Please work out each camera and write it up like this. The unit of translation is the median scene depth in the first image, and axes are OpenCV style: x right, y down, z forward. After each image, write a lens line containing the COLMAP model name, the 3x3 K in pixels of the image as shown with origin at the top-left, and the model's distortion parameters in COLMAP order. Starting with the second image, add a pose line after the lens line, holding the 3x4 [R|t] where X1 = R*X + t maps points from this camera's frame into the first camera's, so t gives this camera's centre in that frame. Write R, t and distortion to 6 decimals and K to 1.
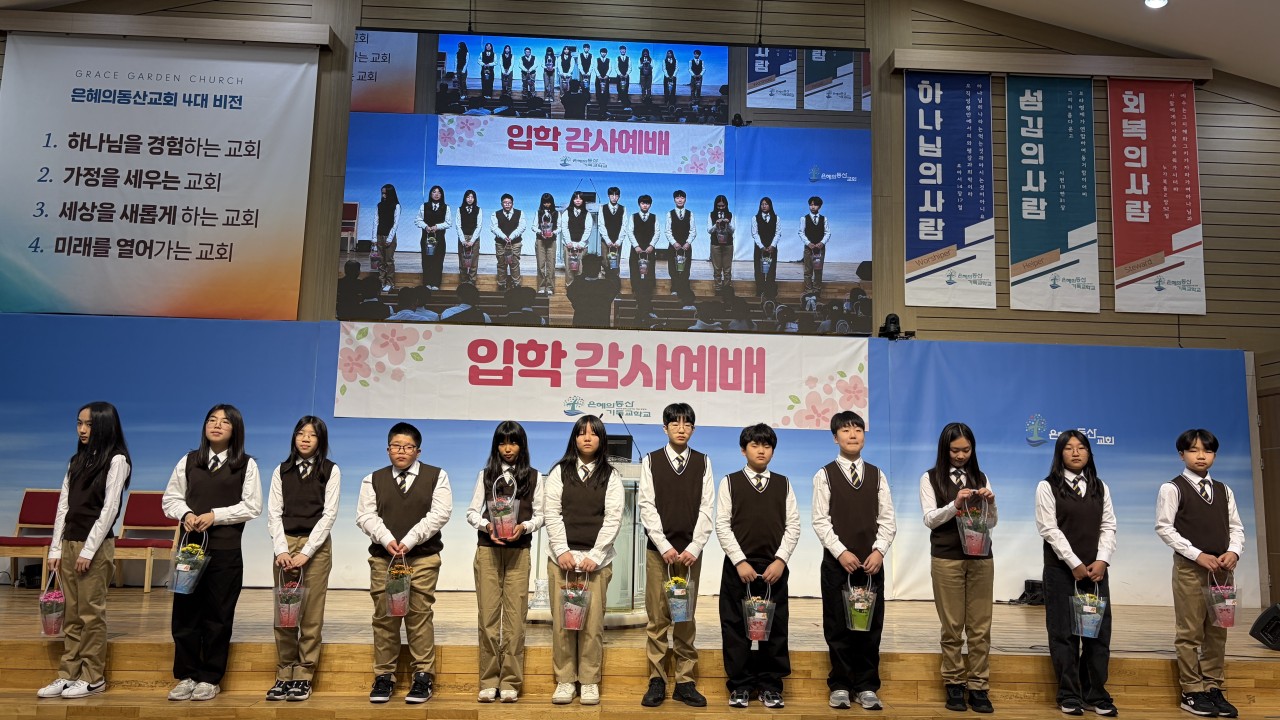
lens RADIAL K [[981.2, 0, 651.0], [0, 981.2, 361.1], [0, 0, 1]] dist [0.024455, 0.001844]
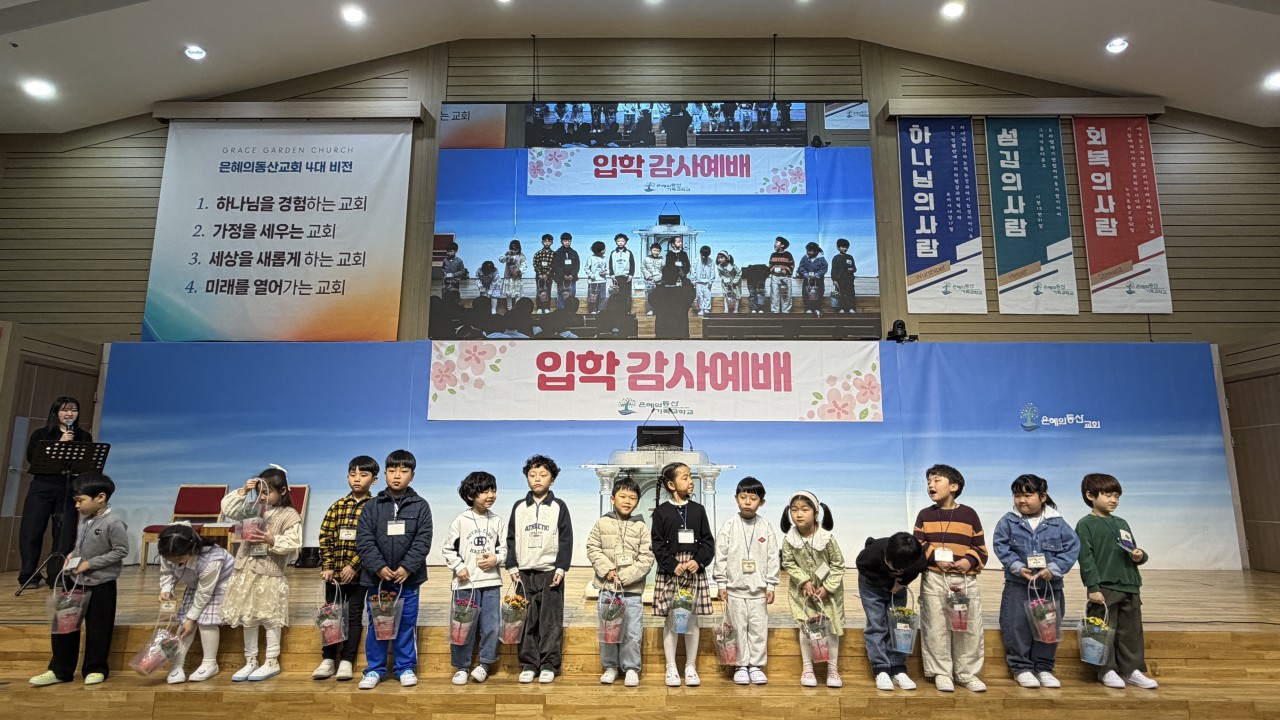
lens RADIAL K [[720.2, 0, 637.9], [0, 720.2, 359.2], [0, 0, 1]] dist [0.002134, 0.000336]
pose [[0.998030, -0.029254, -0.055494, -0.015402], [0.027208, 0.998934, -0.037278, 0.020676], [0.056525, 0.035695, 0.997763, 0.129139]]
